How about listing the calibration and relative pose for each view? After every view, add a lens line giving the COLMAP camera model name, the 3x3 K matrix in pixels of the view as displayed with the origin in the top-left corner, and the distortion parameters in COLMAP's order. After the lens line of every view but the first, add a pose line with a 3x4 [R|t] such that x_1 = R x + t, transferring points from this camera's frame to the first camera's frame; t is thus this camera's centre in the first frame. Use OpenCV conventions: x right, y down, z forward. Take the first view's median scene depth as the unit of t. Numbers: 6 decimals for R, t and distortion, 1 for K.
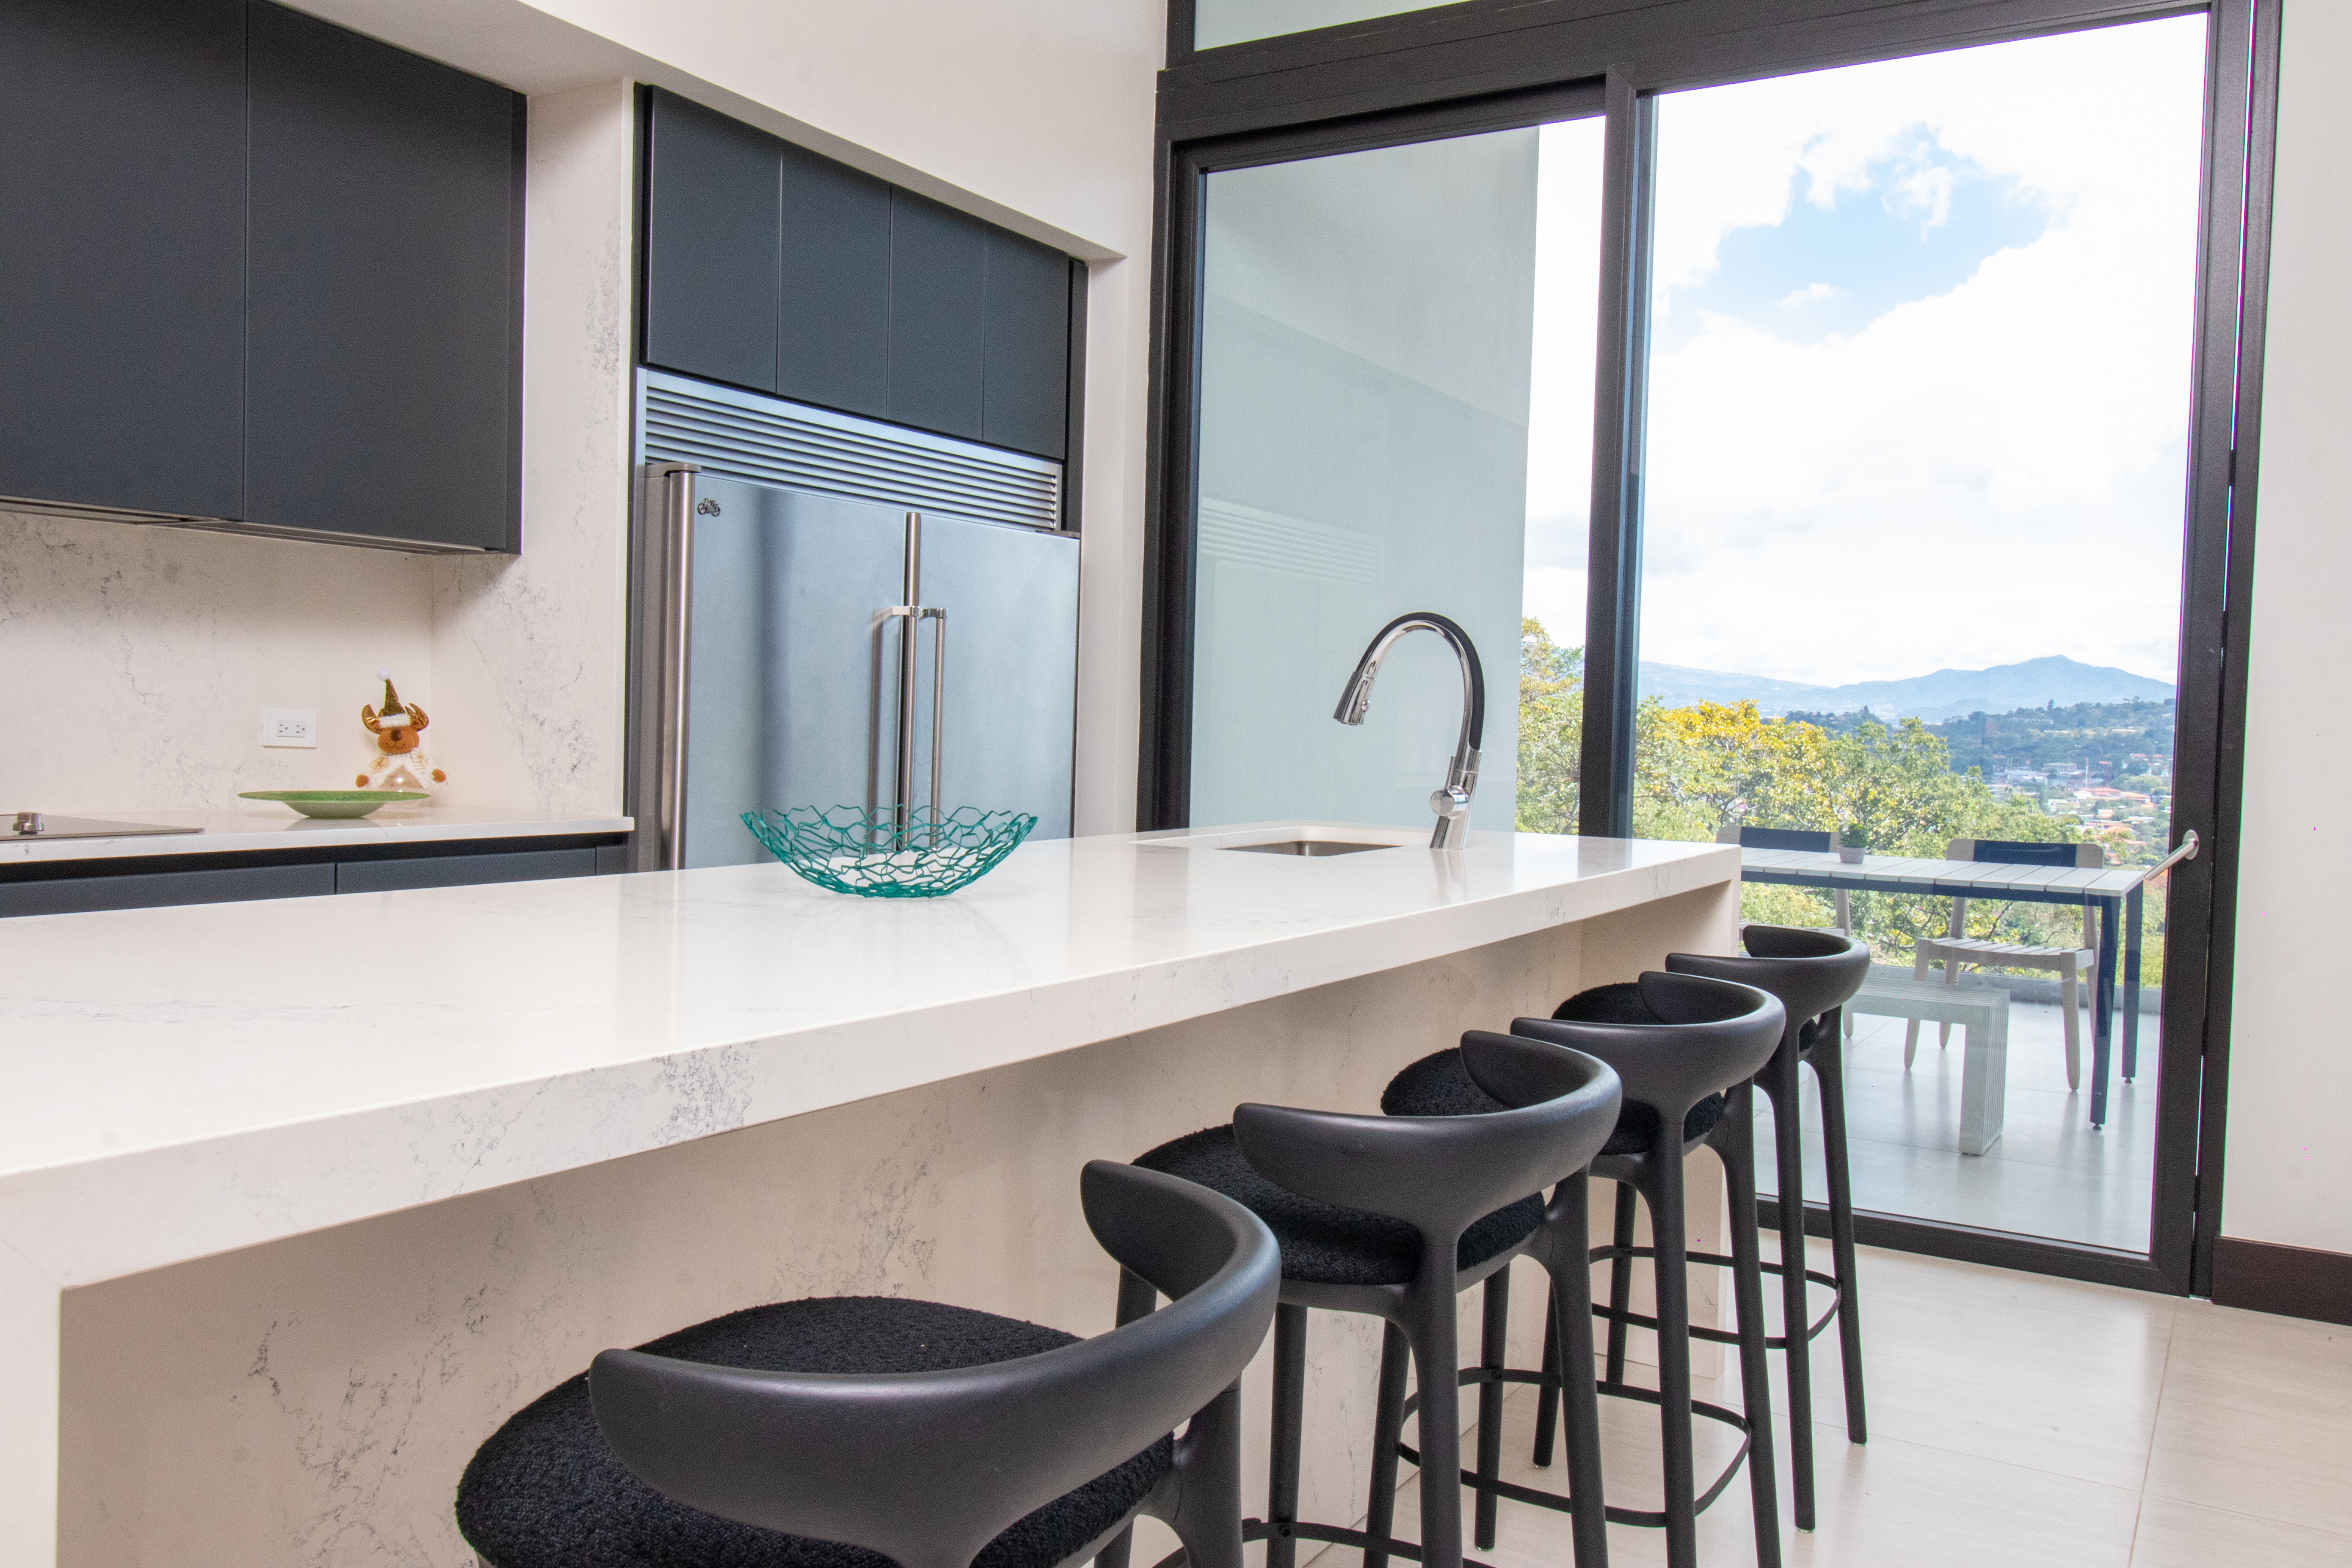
lens RADIAL K [[1853.2, 0, 1153.7], [0, 1853.2, 781.3], [0, 0, 1]] dist [0.013991, 0.007528]
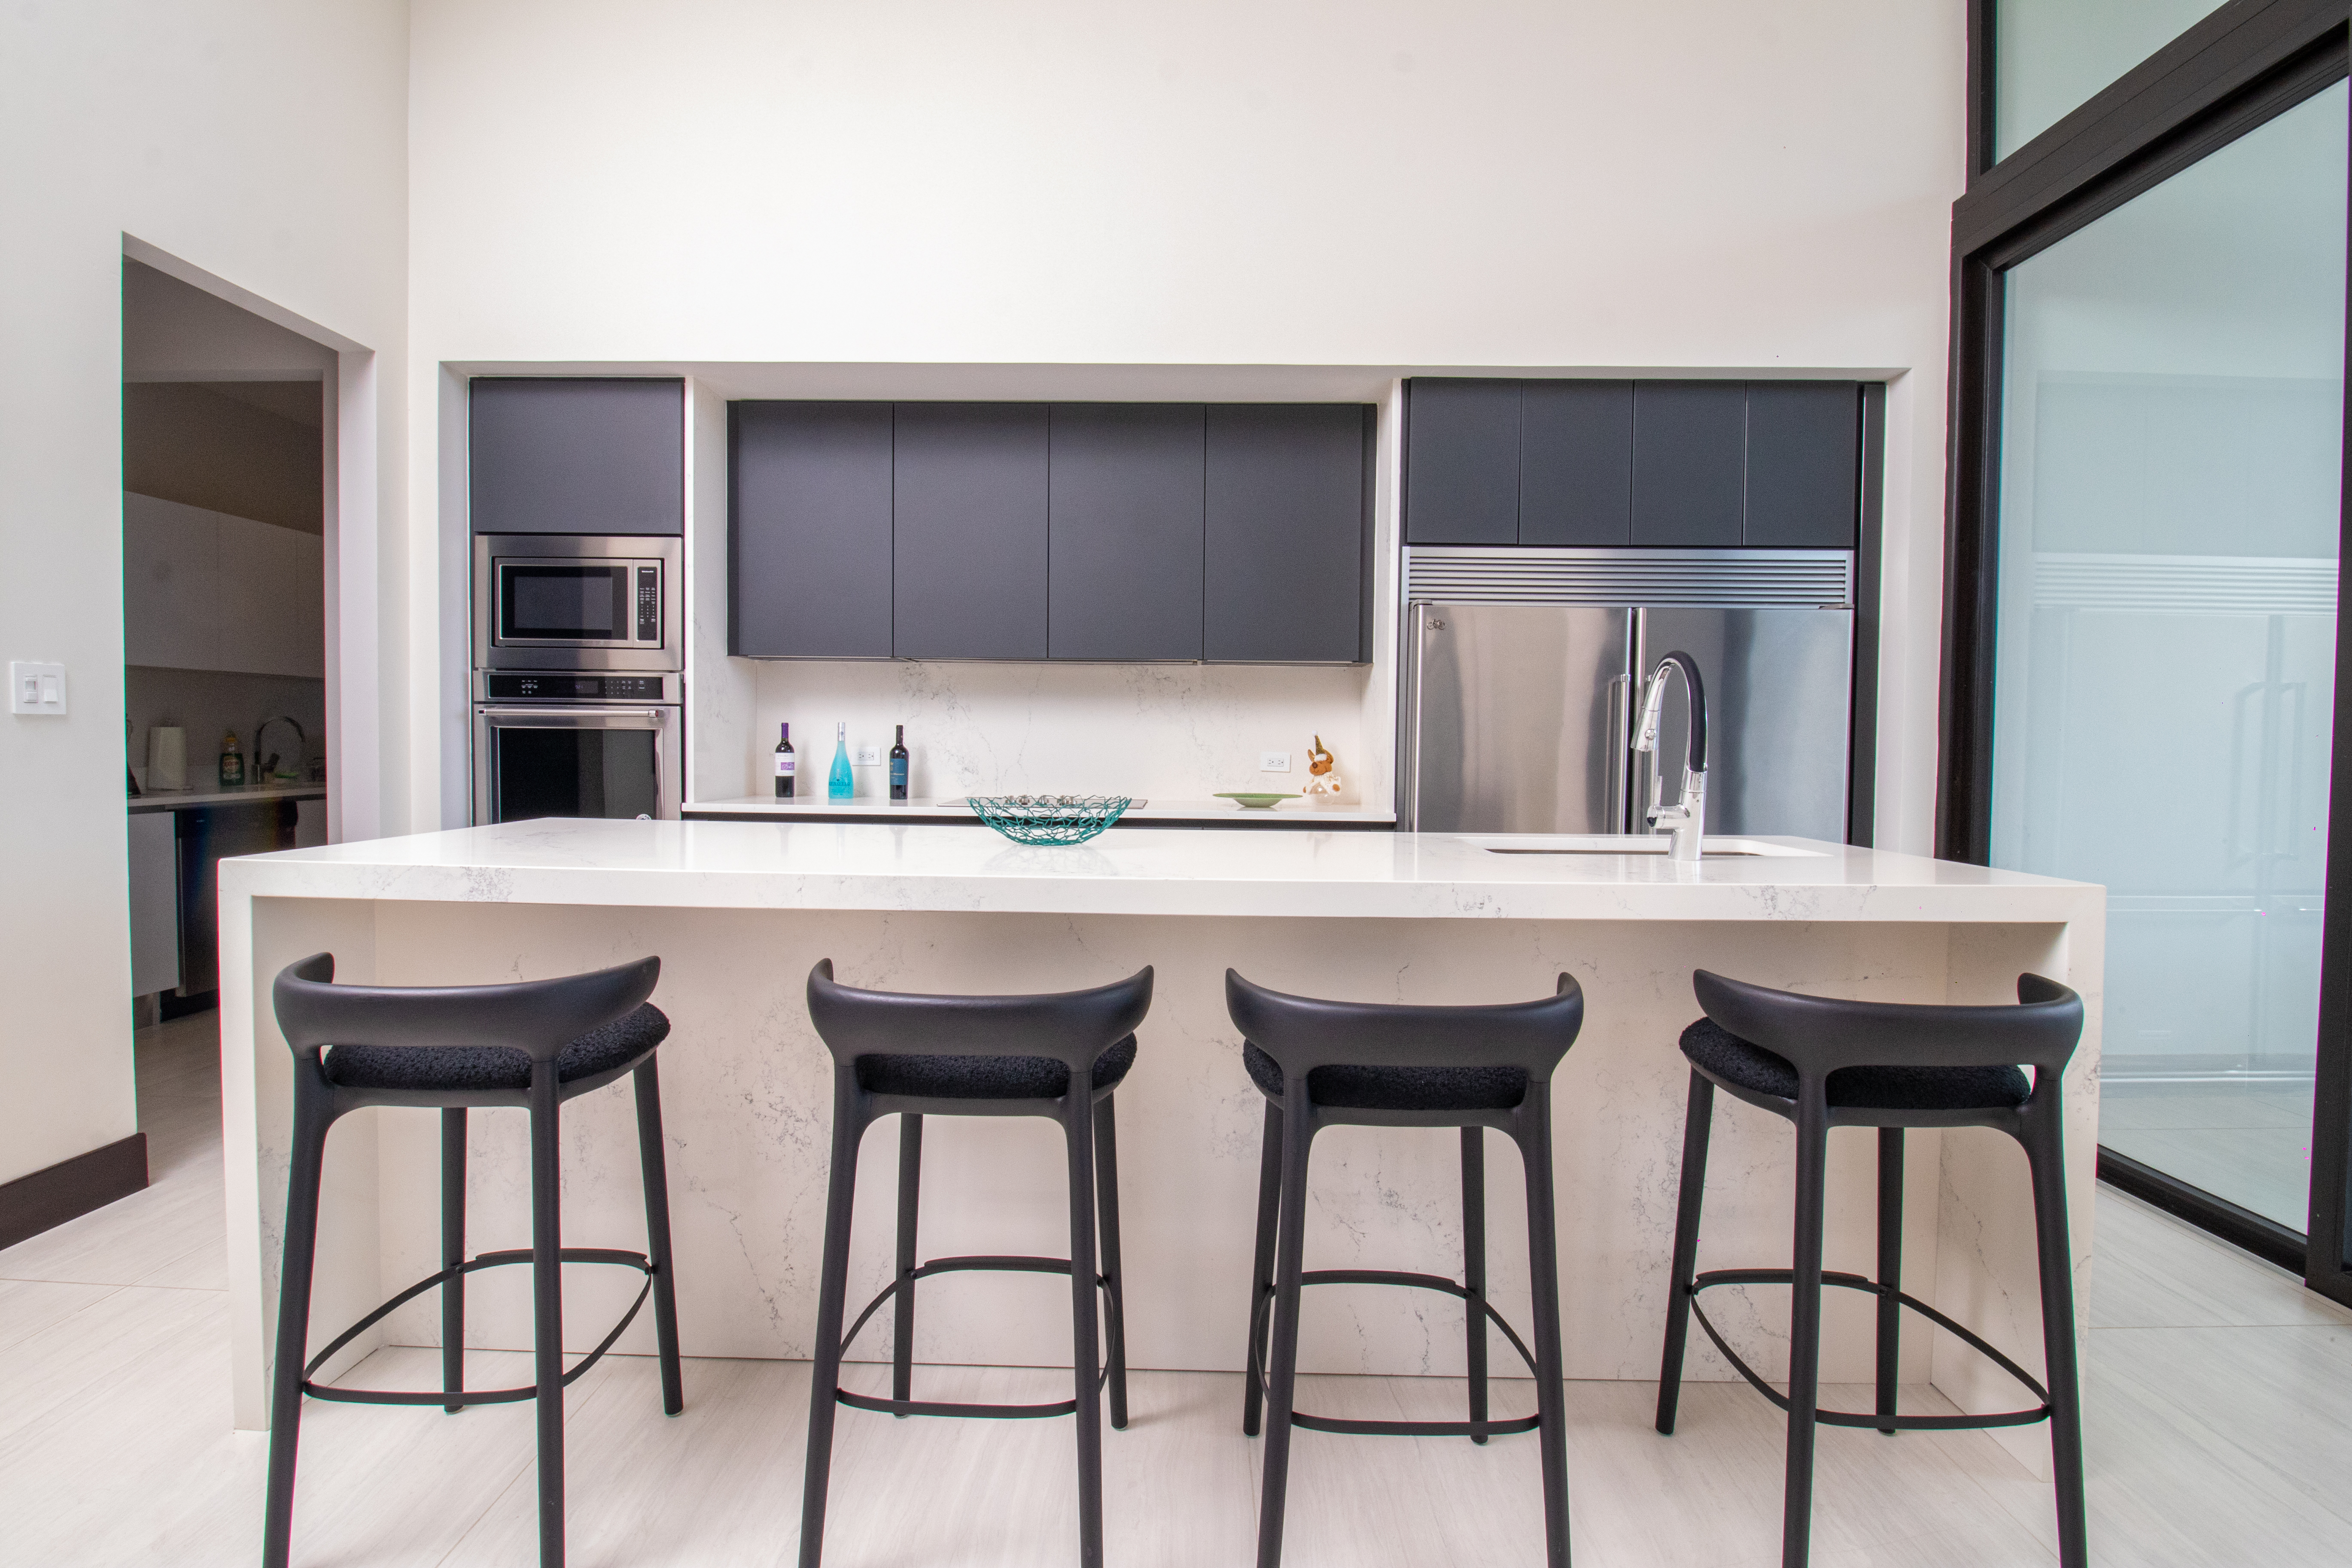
lens RADIAL K [[1093.3, 0, 1173.8], [0, 1093.3, 790.9], [0, 0, 1]] dist [-0.007945, -0.005081]
pose [[0.502339, 0.017641, -0.864491, 0.474641], [-0.028725, 0.999580, 0.003706, 0.001413], [0.864194, 0.022971, 0.502635, 0.325803]]
